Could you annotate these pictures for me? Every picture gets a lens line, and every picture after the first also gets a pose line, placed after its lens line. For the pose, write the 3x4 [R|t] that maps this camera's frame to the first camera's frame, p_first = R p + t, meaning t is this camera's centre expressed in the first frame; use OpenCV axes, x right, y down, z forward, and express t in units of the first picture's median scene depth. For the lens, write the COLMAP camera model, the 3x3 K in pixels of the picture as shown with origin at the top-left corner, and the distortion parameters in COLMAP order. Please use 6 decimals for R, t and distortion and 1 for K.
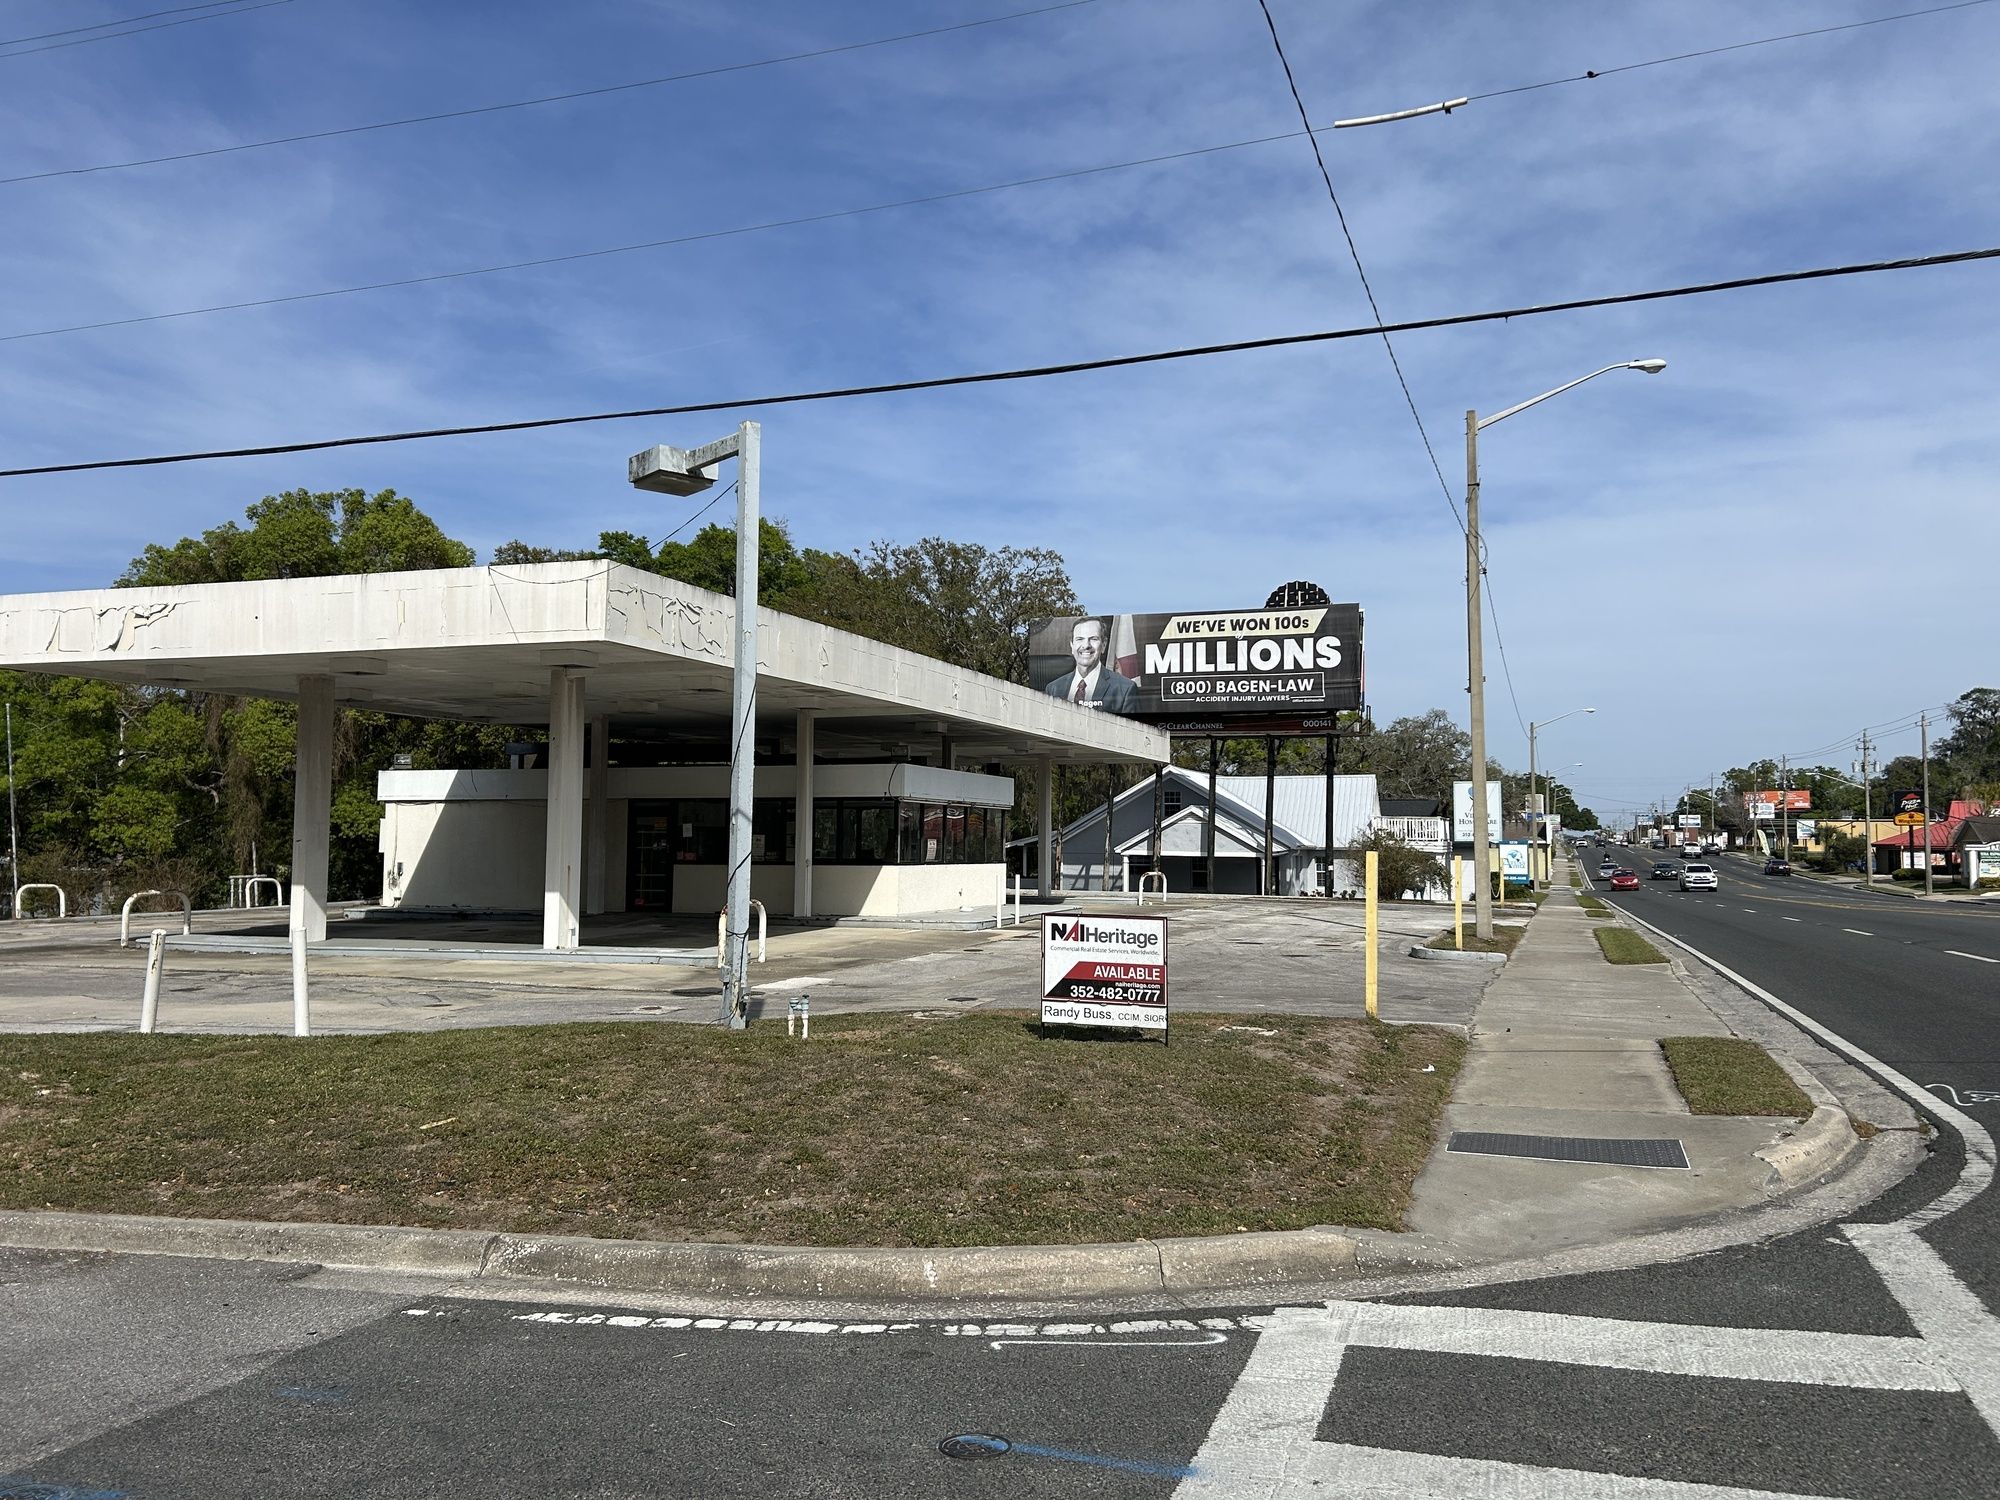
lens RADIAL K [[1485.5, 0, 1000.0], [0, 1485.5, 750.0], [0, 0, 1]] dist [0.019501, -0.001723]
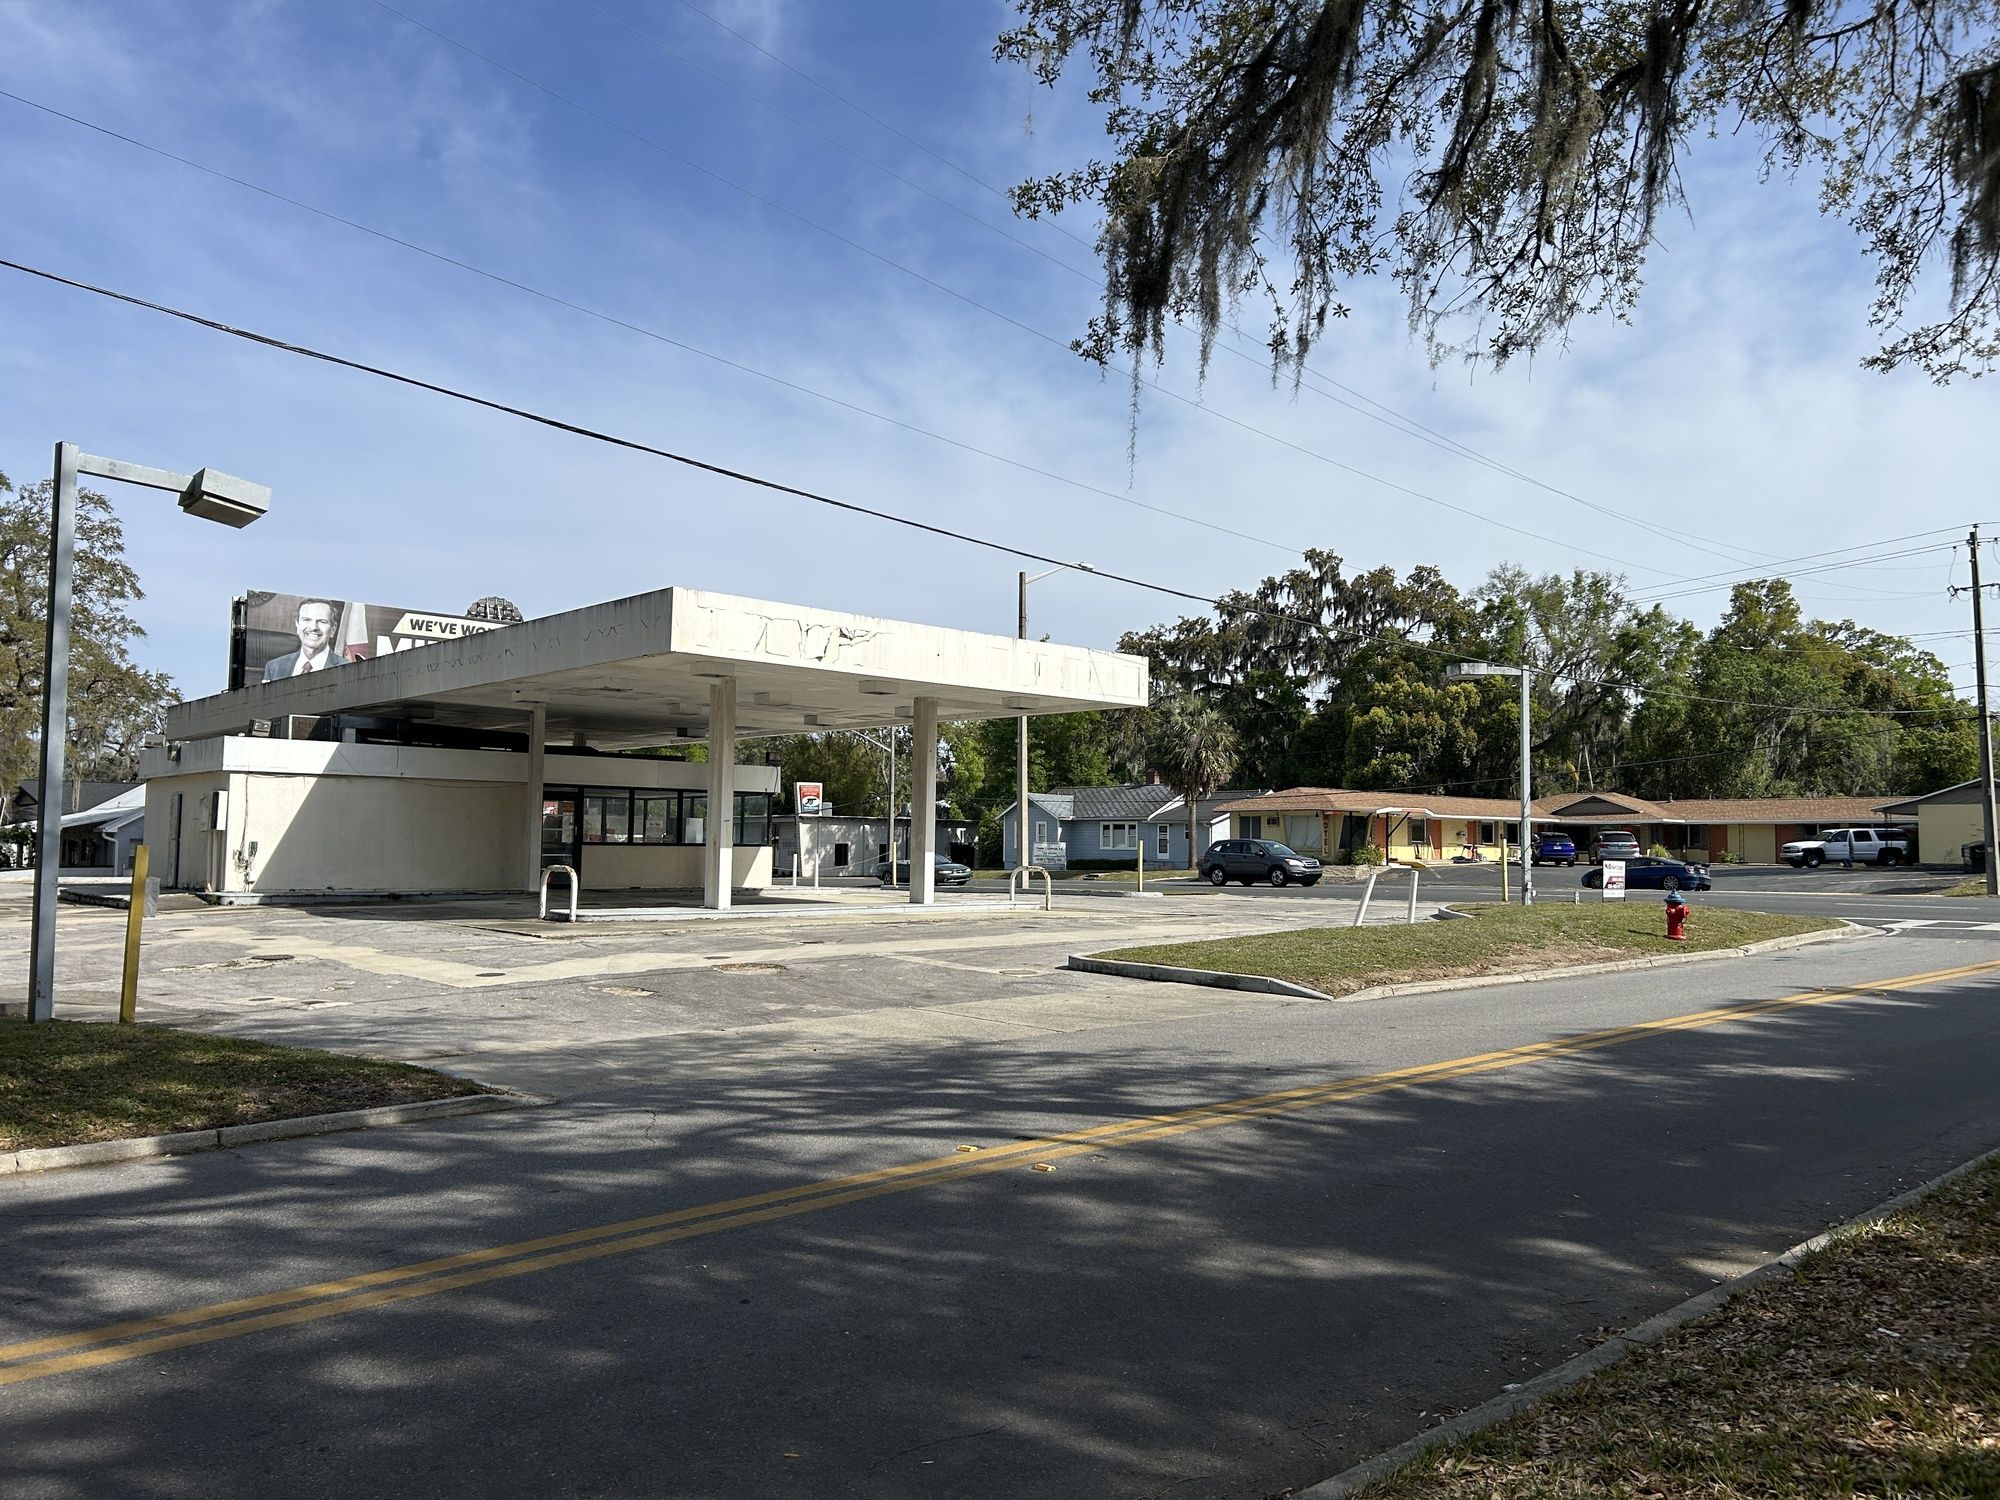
lens RADIAL K [[1485.5, 0, 1000.0], [0, 1485.5, 750.0], [0, 0, 1]] dist [0.019501, -0.001723]
pose [[0.484345, 0.059422, 0.872857, -0.737812], [-0.066622, 0.997299, -0.030925, 0.014717], [-0.872337, -0.043173, 0.486995, 0.139624]]
